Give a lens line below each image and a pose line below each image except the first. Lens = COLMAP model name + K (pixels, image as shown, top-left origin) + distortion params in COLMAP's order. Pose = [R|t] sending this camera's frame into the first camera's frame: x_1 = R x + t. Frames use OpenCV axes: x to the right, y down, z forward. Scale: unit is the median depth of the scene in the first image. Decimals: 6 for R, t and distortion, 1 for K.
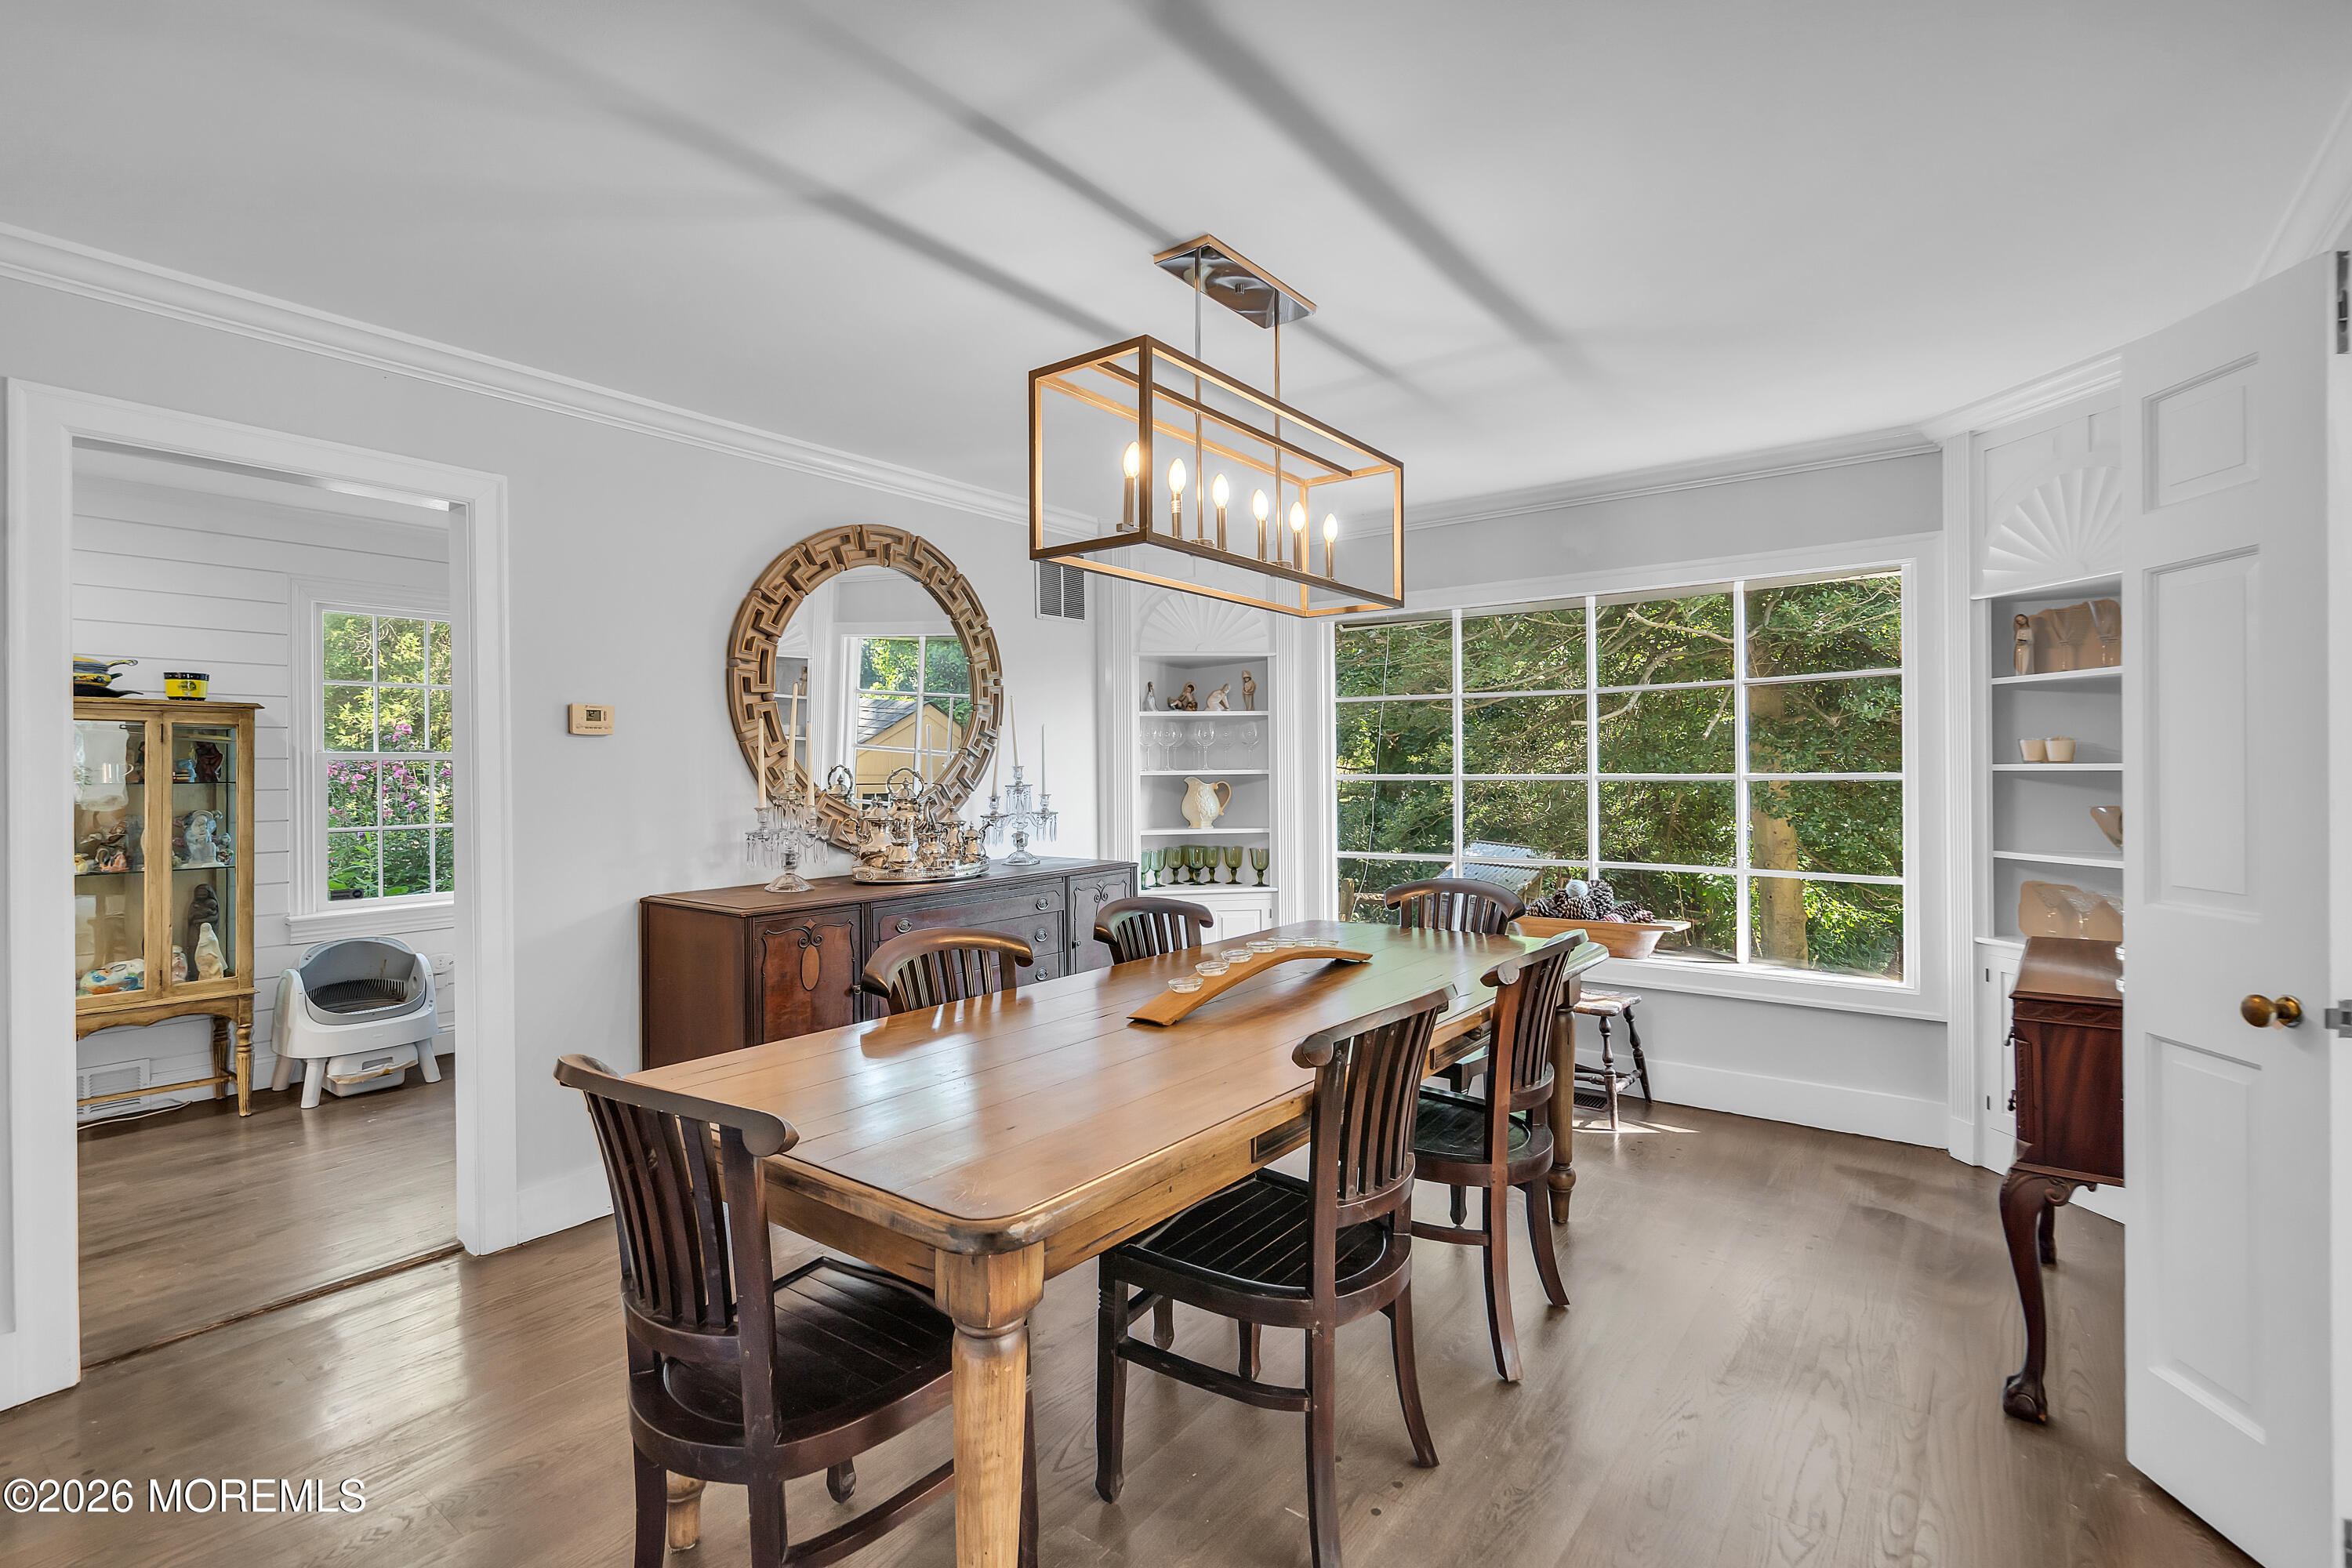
lens RADIAL K [[1098.7, 0, 1184.2], [0, 1098.7, 783.4], [0, 0, 1]] dist [0.001942, -0.000018]
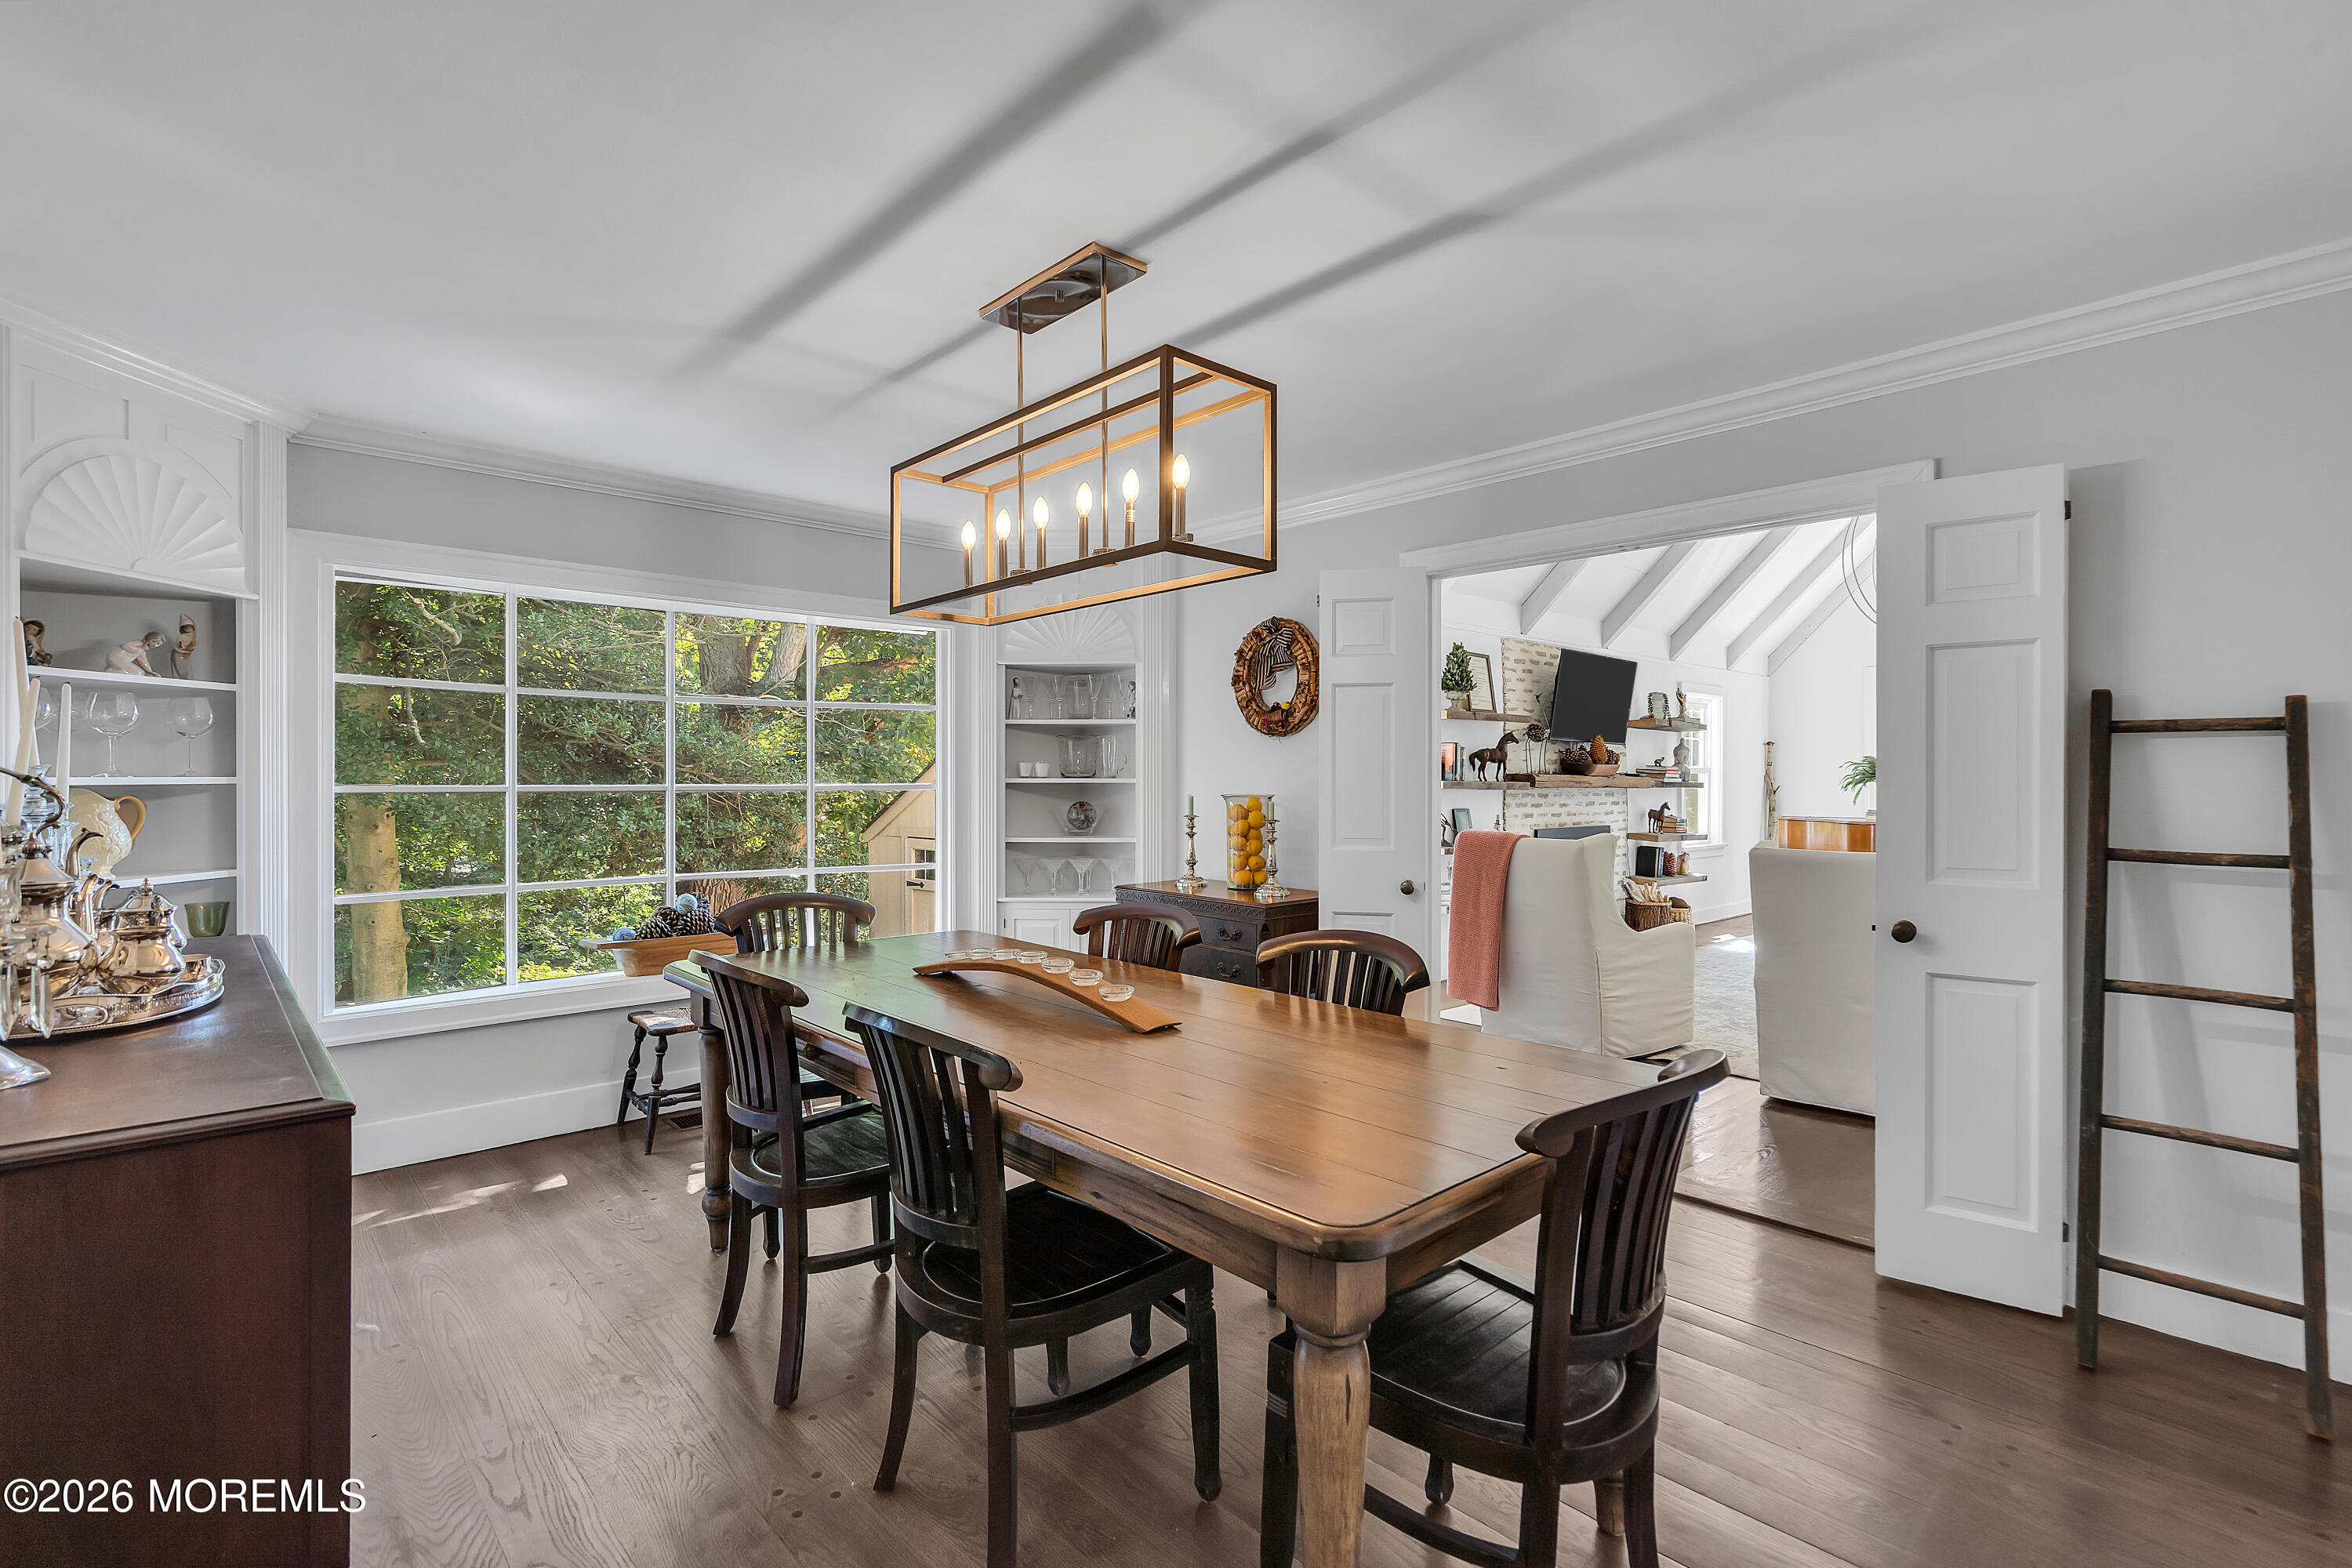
lens RADIAL K [[1098.7, 0, 1160.0], [0, 1098.7, 787.8], [0, 0, 1]] dist [0.001942, -0.000018]
pose [[0.194882, 0.001222, 0.980826, -0.450964], [0.005687, 0.999981, -0.002376, -0.000751], [-0.980810, 0.006041, 0.194871, 0.357312]]
